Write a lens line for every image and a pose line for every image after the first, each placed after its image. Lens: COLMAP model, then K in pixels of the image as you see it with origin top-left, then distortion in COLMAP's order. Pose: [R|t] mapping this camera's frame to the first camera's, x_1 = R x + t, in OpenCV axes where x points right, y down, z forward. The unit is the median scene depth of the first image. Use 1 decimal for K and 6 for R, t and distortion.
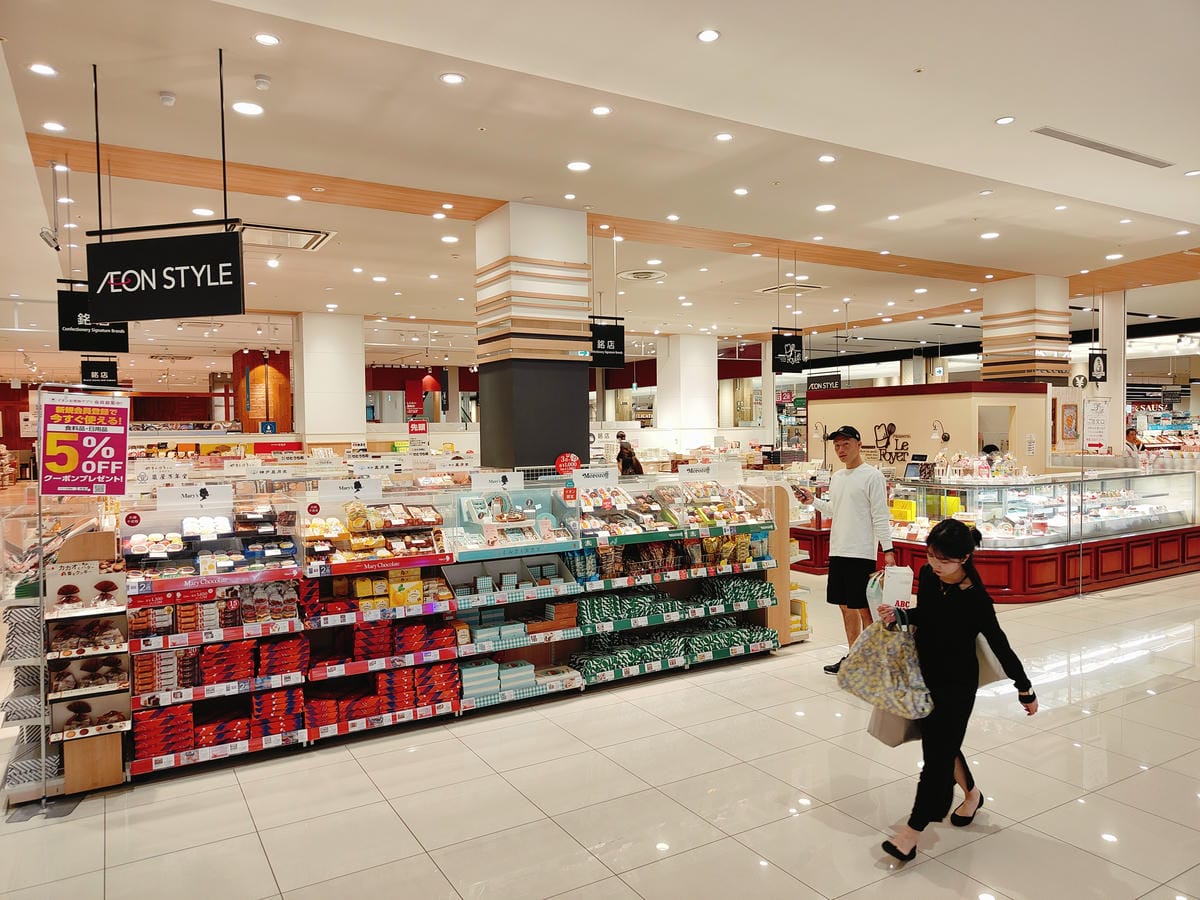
lens RADIAL K [[839.7, 0, 604.0], [0, 839.7, 452.0], [0, 0, 1]] dist [0.009298, 0.004235]
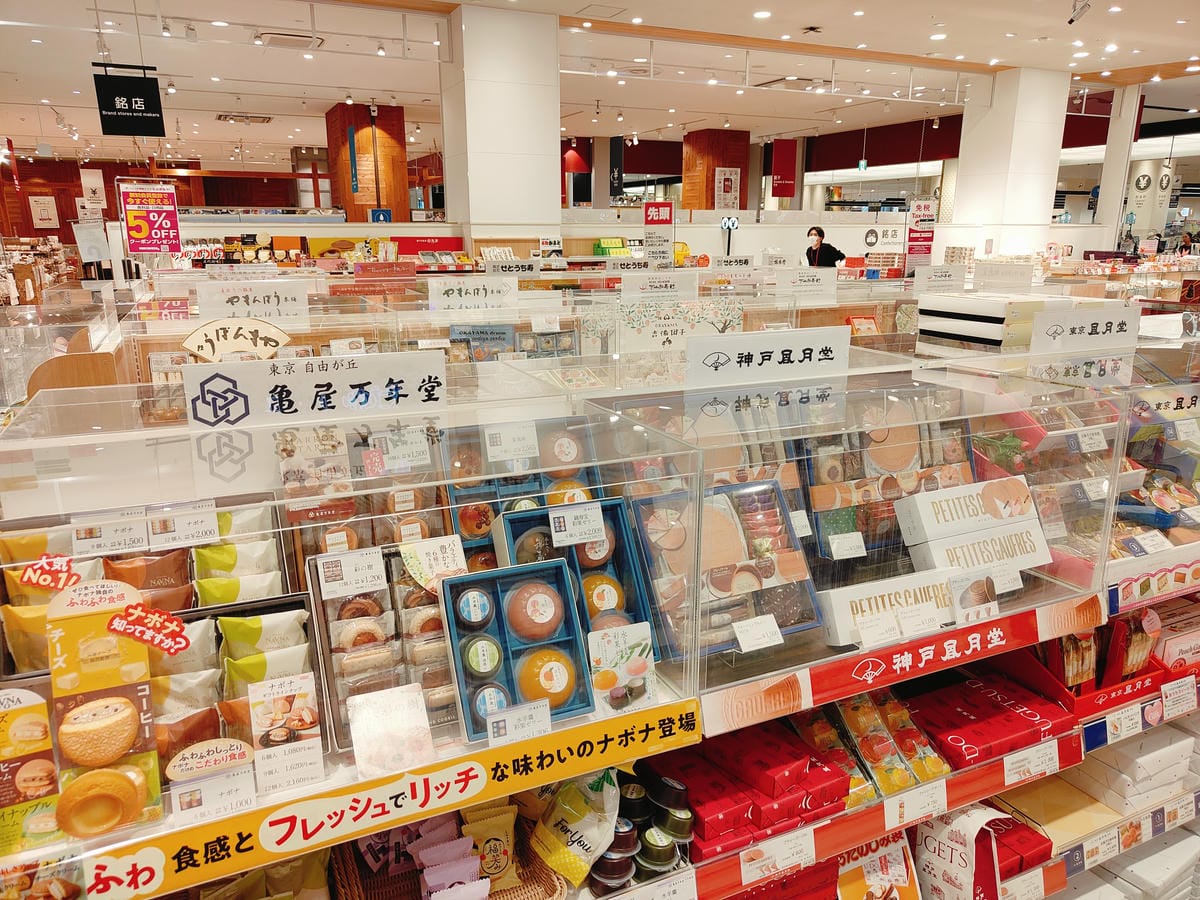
lens RADIAL K [[839.7, 0, 596.2], [0, 839.7, 452.1], [0, 0, 1]] dist [0.009298, 0.004235]
pose [[0.995664, 0.034457, -0.086401, -0.144767], [-0.013823, 0.973355, 0.228884, -0.000525], [0.091985, -0.226698, 0.969612, 0.266587]]
